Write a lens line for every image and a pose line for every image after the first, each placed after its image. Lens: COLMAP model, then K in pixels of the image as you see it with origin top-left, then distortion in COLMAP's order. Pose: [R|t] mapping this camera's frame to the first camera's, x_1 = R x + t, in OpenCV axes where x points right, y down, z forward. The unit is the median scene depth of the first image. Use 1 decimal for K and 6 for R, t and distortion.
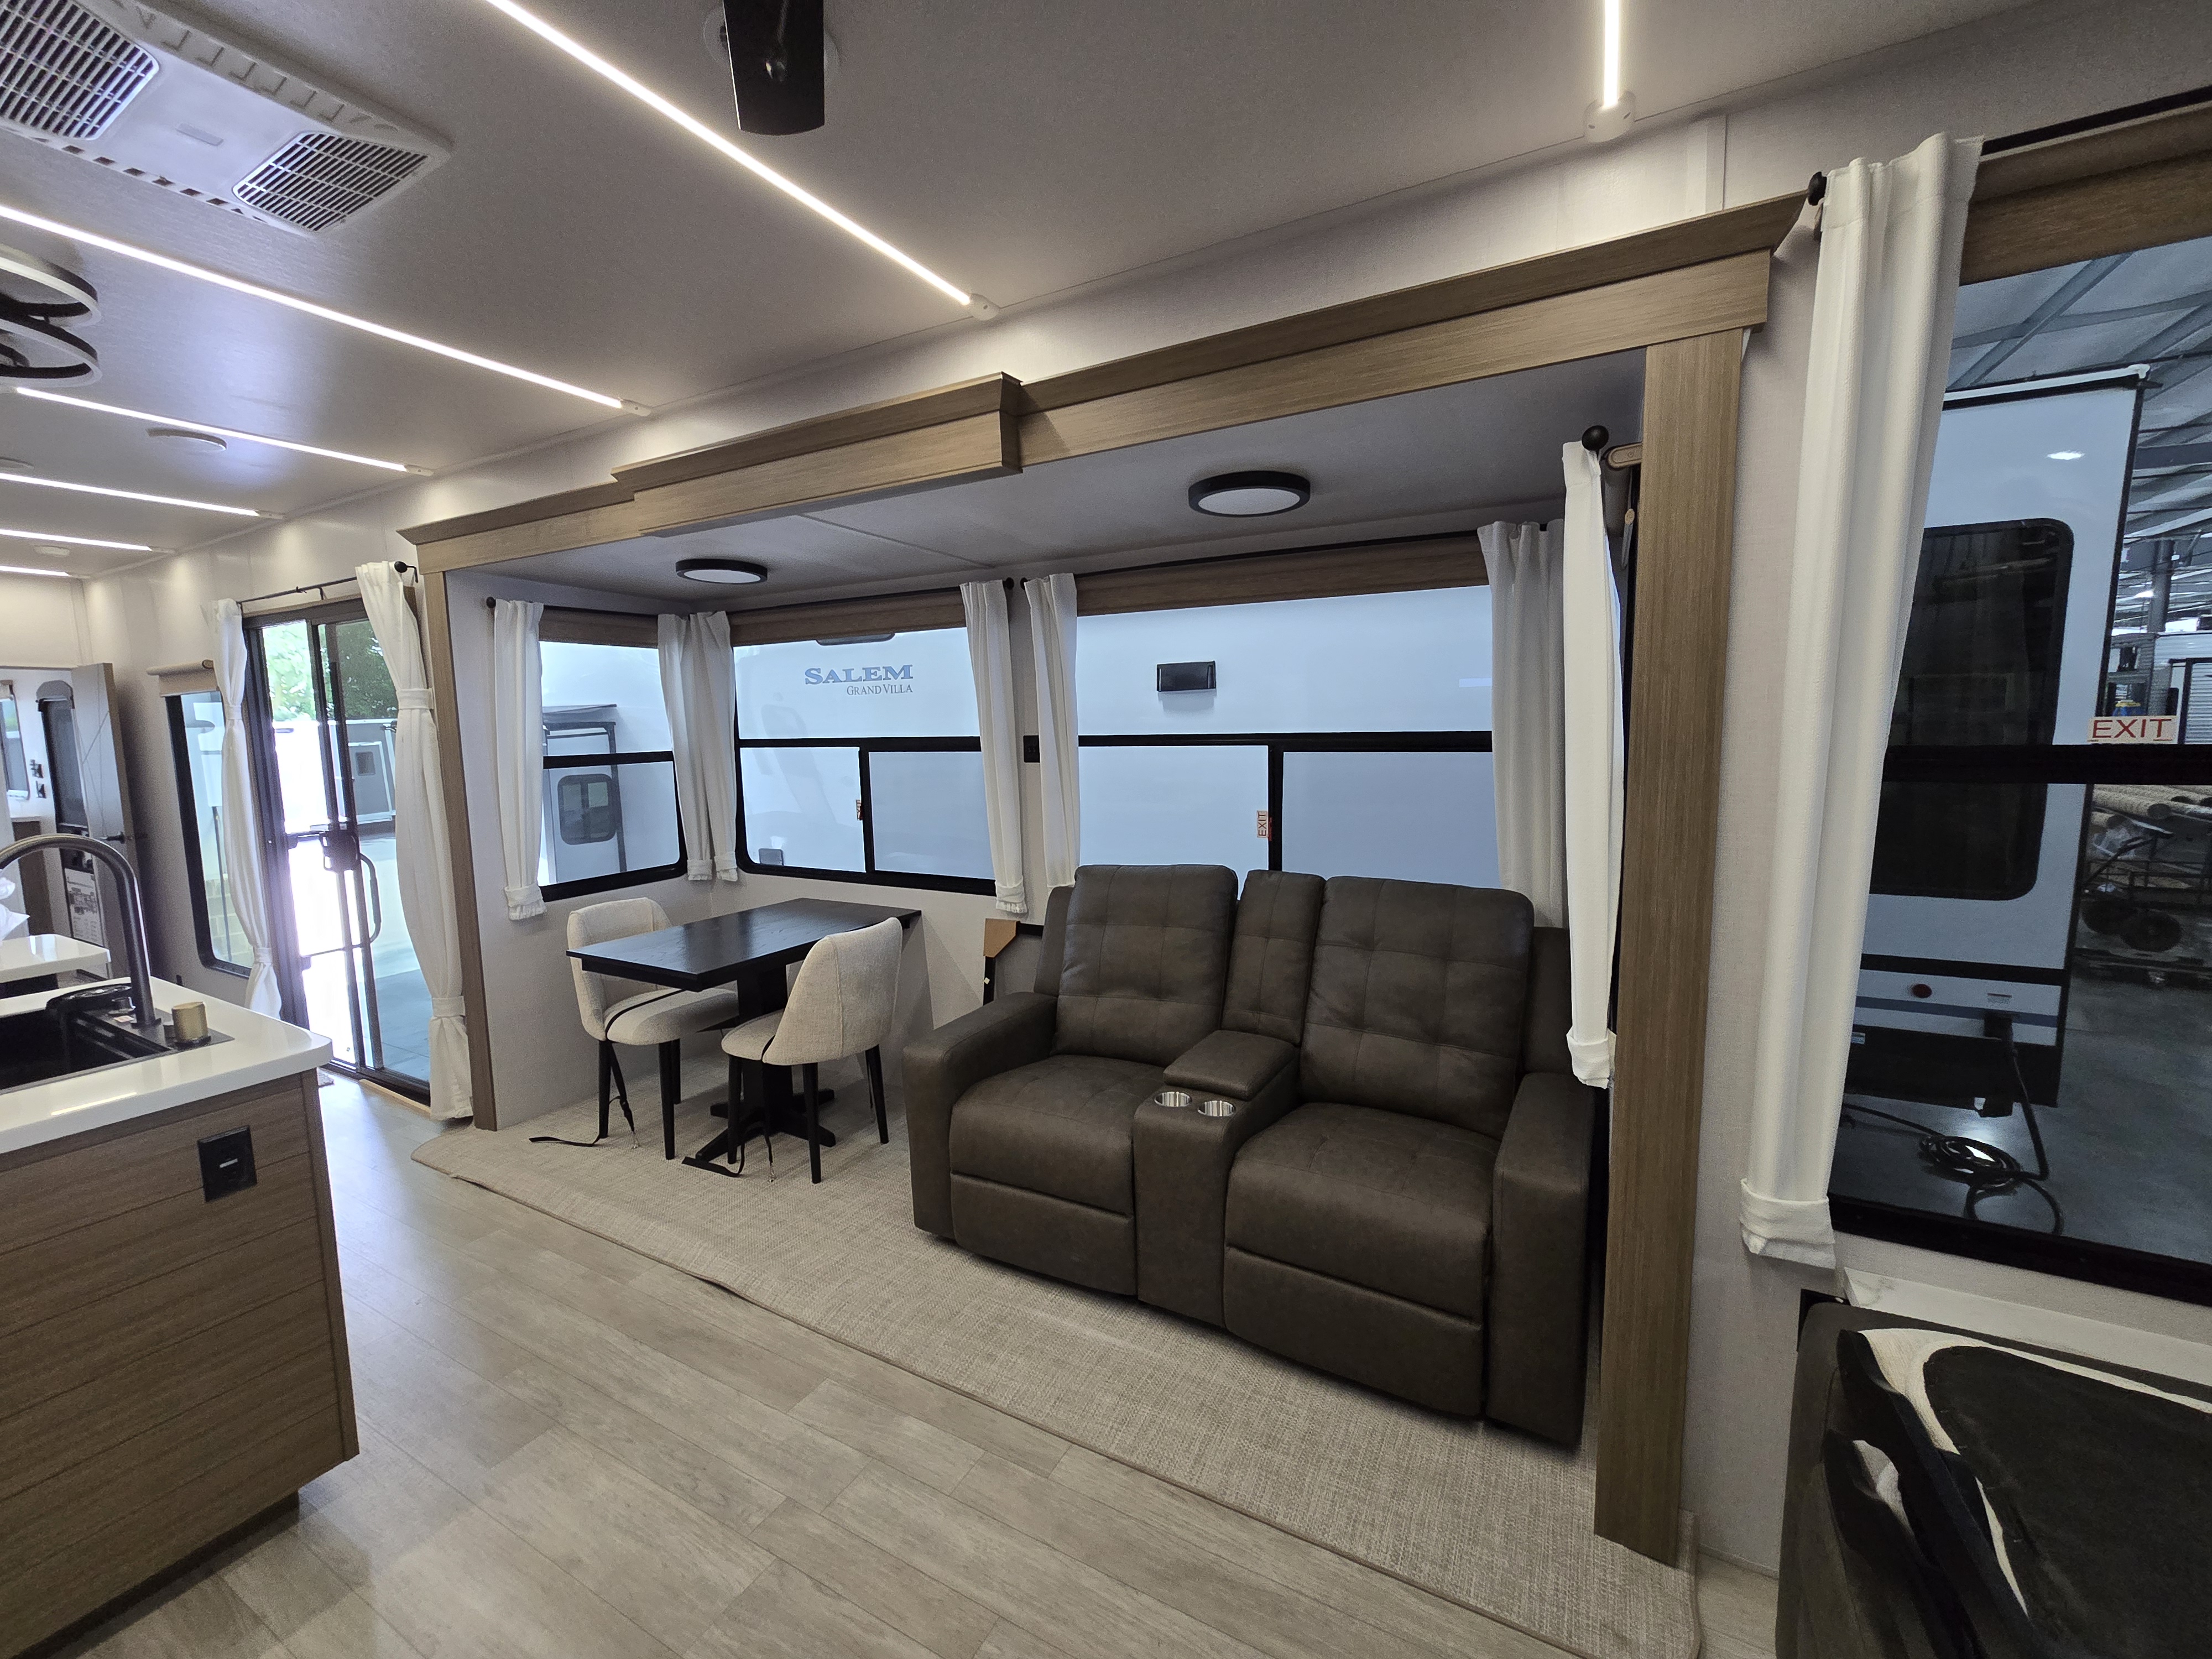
lens RADIAL K [[910.8, 0, 1102.7], [0, 910.8, 823.3], [0, 0, 1]] dist [-0.007508, 0.003076]
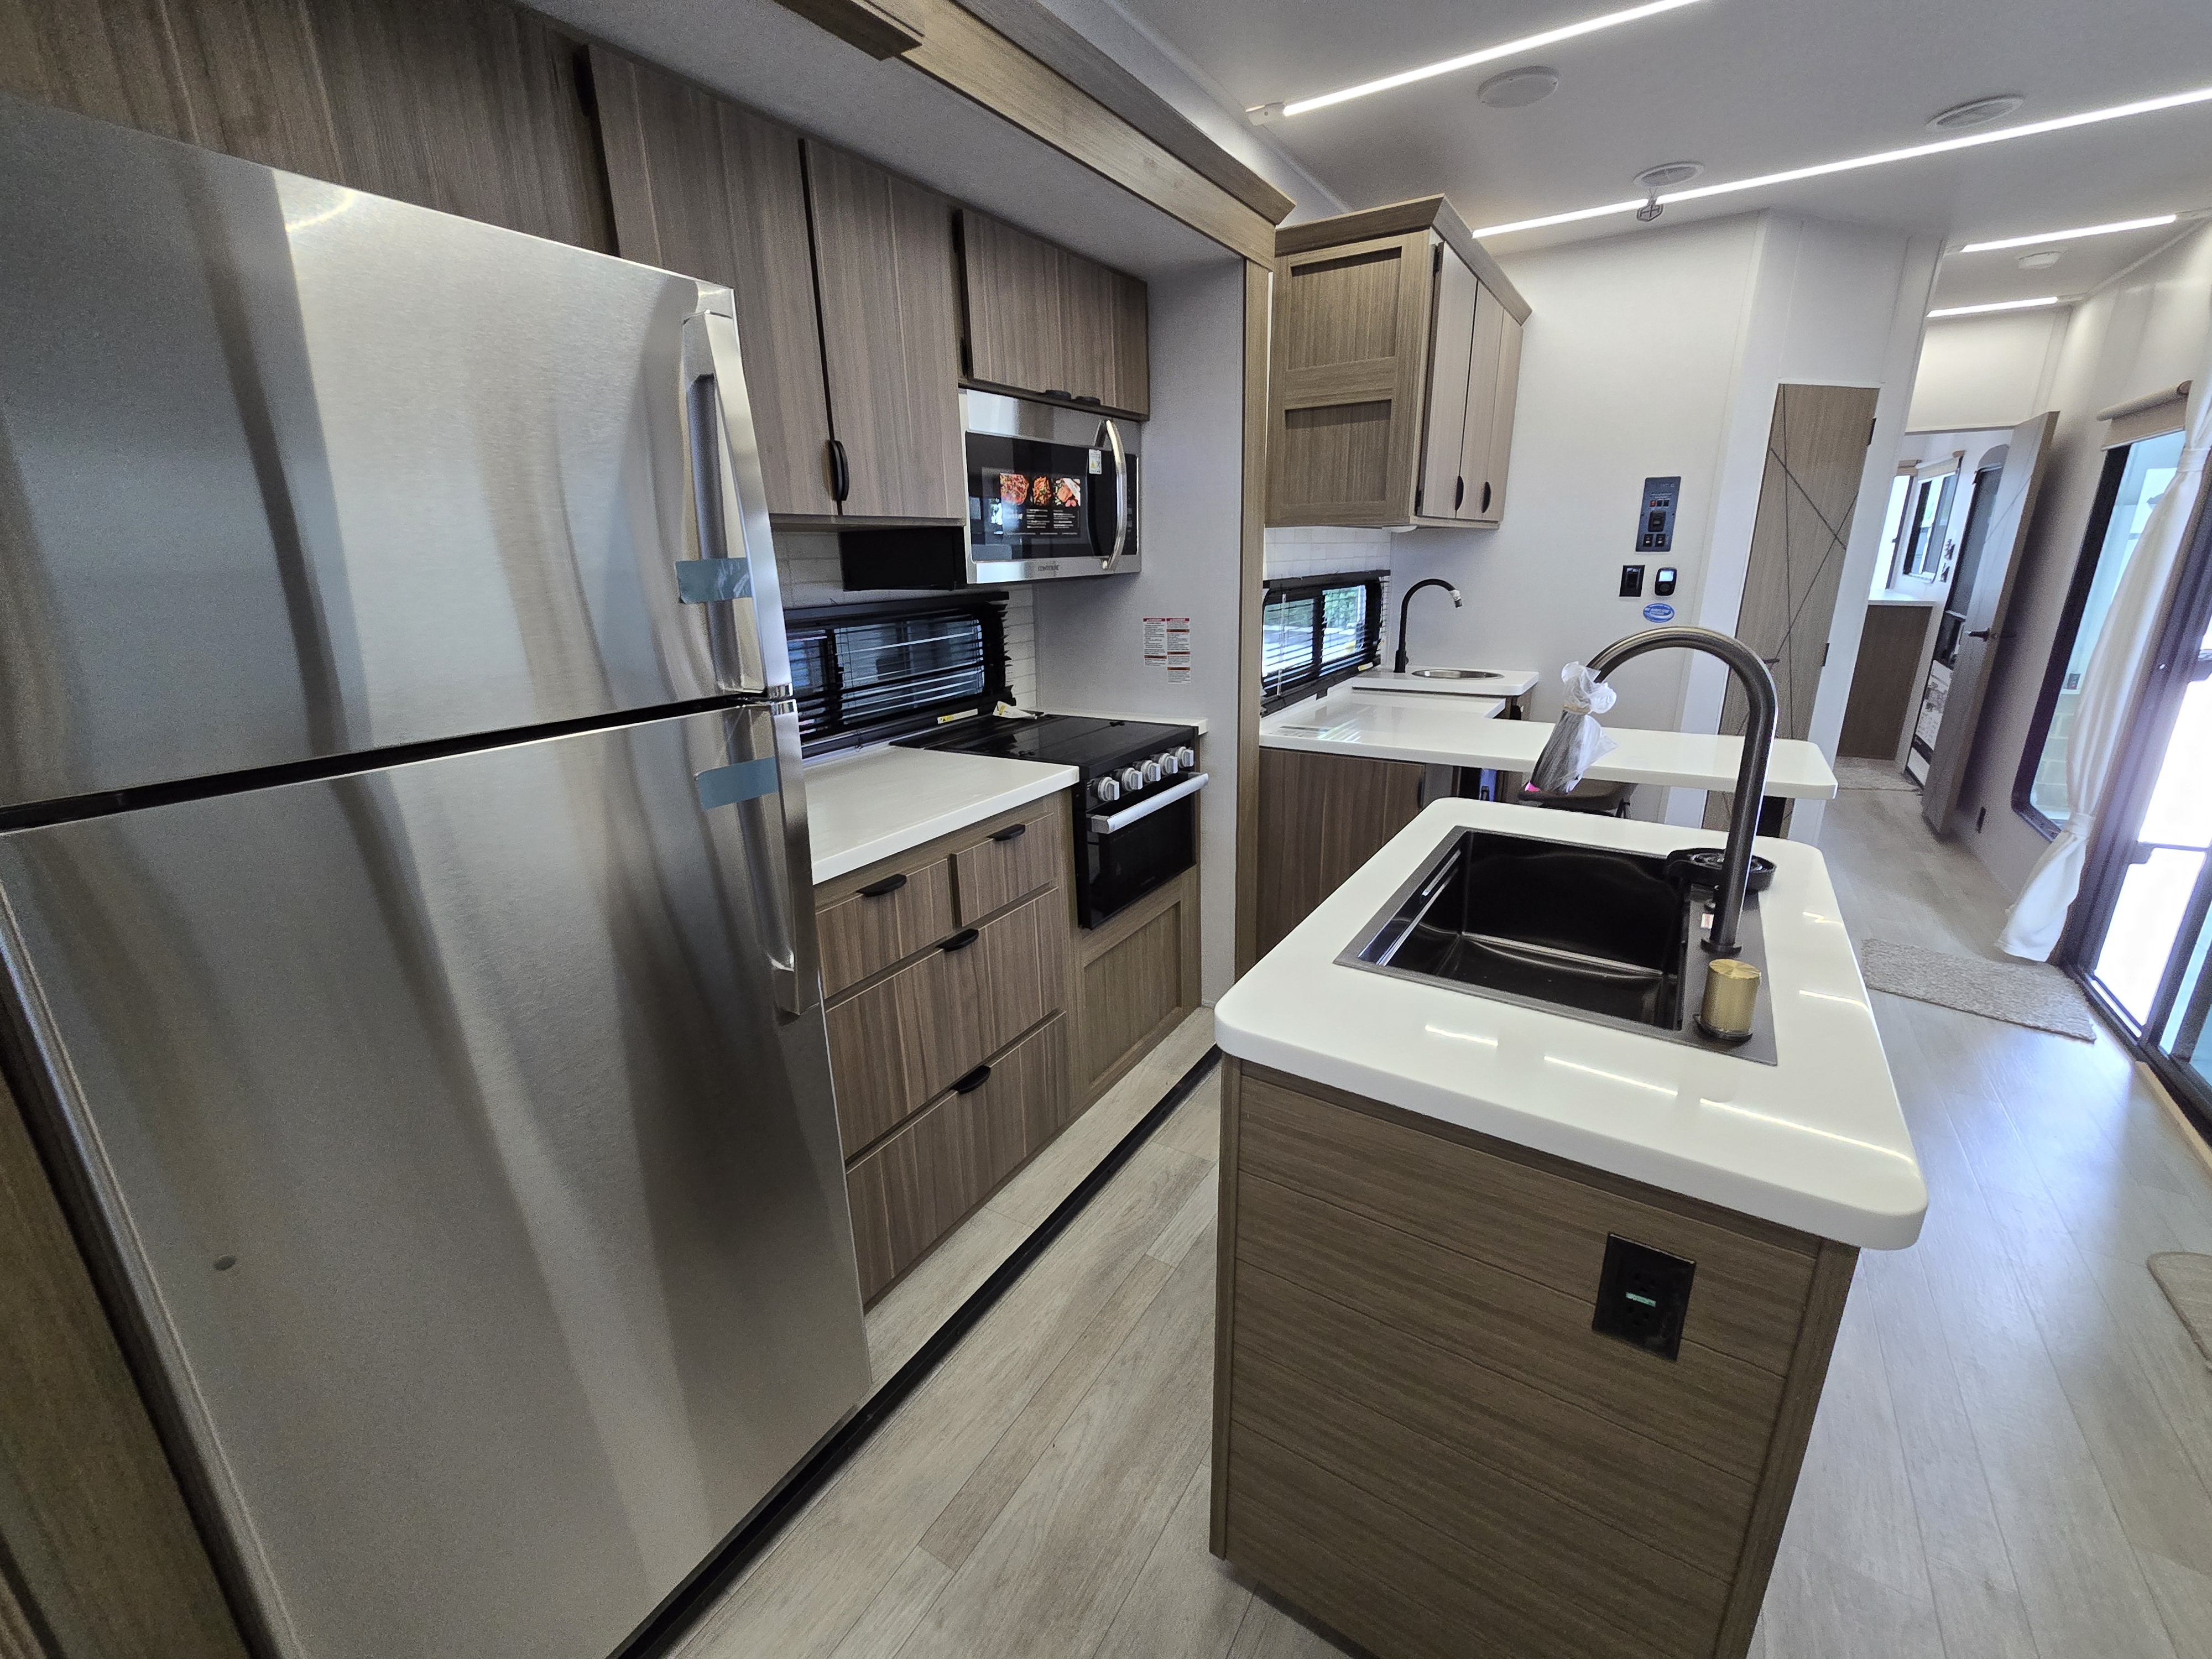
lens RADIAL K [[910.8, 0, 1098.2], [0, 910.8, 815.2], [0, 0, 1]] dist [-0.007508, 0.003076]
pose [[-0.064530, 0.301116, -0.951401, -0.258235], [-0.092094, 0.947523, 0.306135, -0.009772], [0.993657, 0.107373, -0.033413, 0.329226]]
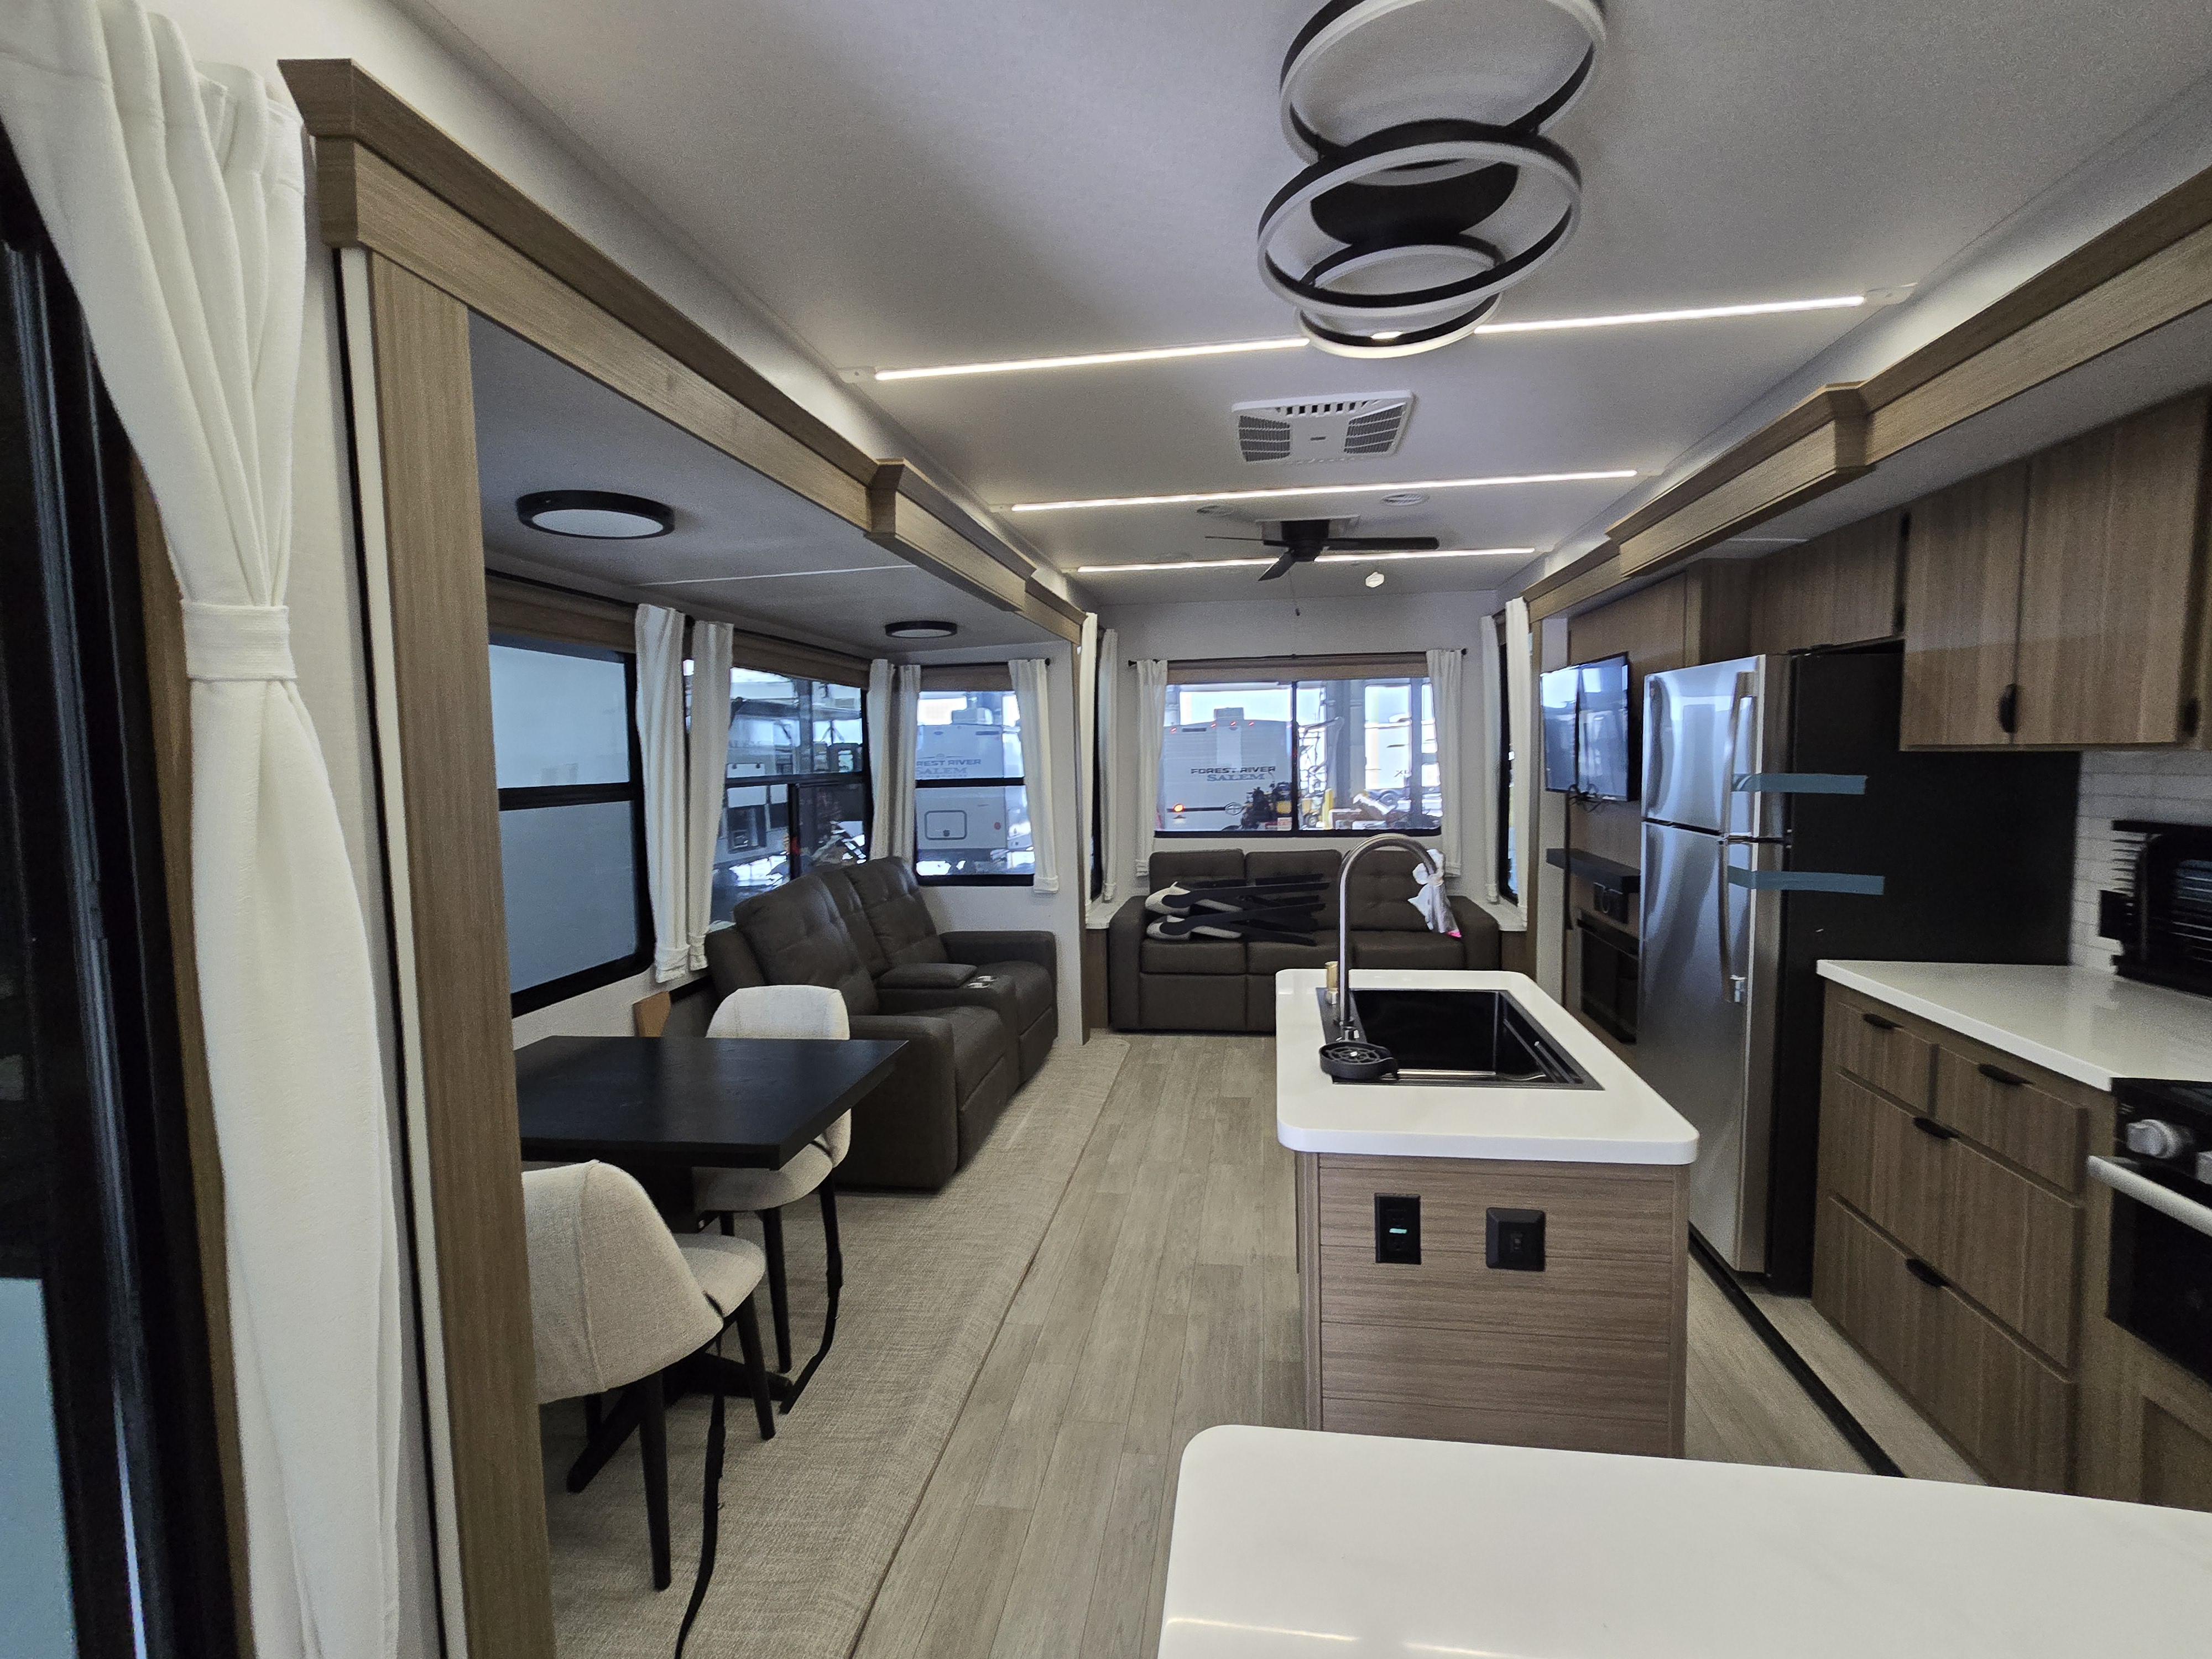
lens RADIAL K [[940.8, 0, 1142.9], [0, 940.8, 812.3], [0, 0, 1]] dist [-0.004125, 0.001791]
pose [[-0.367631, -0.032502, 0.929403, -1.111773], [0.132398, 0.987380, 0.086900, -0.081686], [-0.920499, 0.154998, -0.358689, 0.882557]]
